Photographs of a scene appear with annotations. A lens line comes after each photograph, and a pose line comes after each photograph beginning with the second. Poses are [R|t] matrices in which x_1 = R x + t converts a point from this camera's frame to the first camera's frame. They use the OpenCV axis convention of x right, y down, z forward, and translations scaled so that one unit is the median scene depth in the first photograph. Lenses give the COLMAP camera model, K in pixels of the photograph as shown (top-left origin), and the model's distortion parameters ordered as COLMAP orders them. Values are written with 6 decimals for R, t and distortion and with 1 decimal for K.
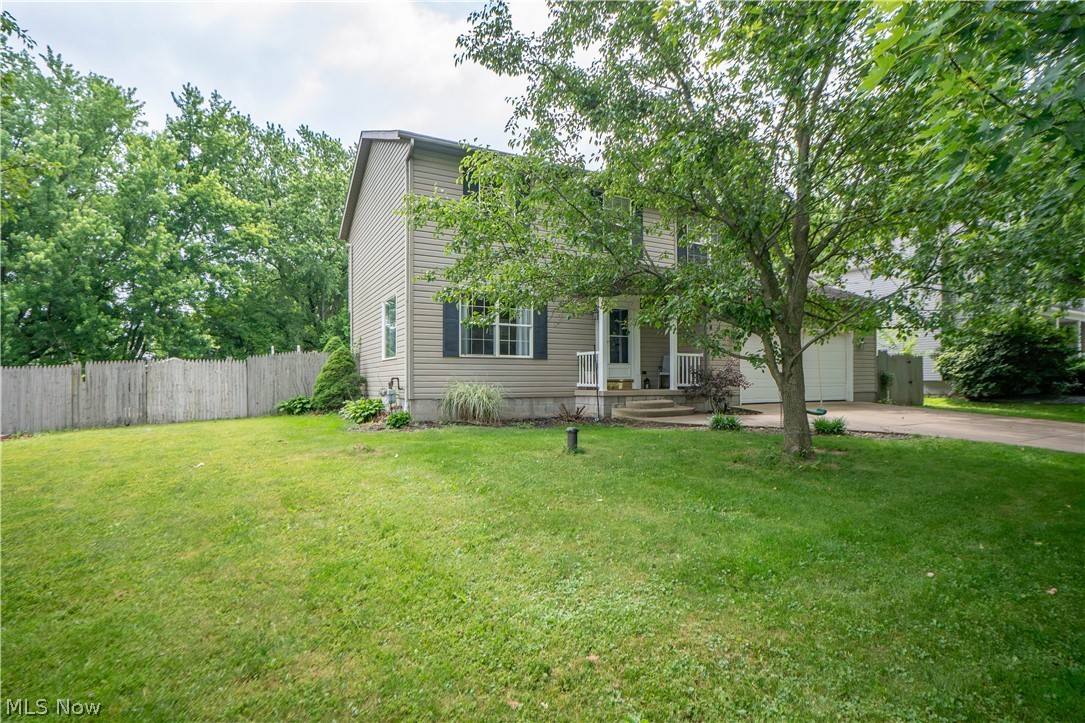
lens RADIAL K [[539.3, 0, 539.6], [0, 539.3, 369.9], [0, 0, 1]] dist [-0.013800, -0.000346]
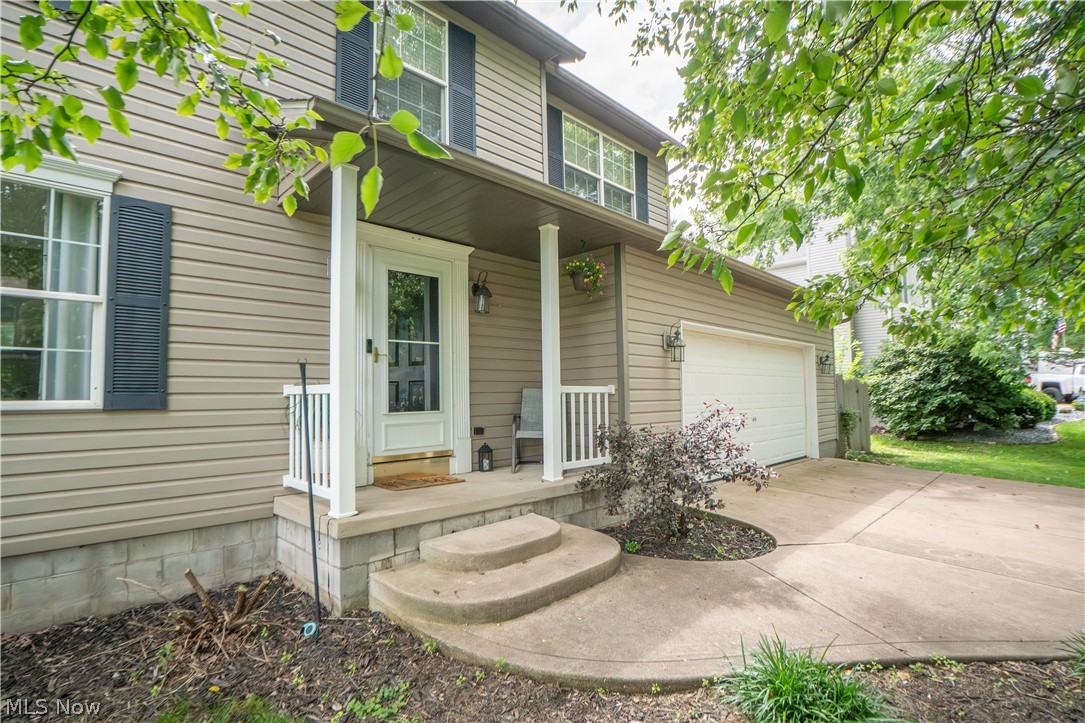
lens RADIAL K [[539.3, 0, 539.6], [0, 539.3, 369.9], [0, 0, 1]] dist [-0.013800, -0.000346]
pose [[0.956103, 0.003179, 0.293015, 0.120163], [0.006873, 0.999423, -0.033270, -0.028906], [-0.292951, 0.033824, 0.955529, 0.605201]]
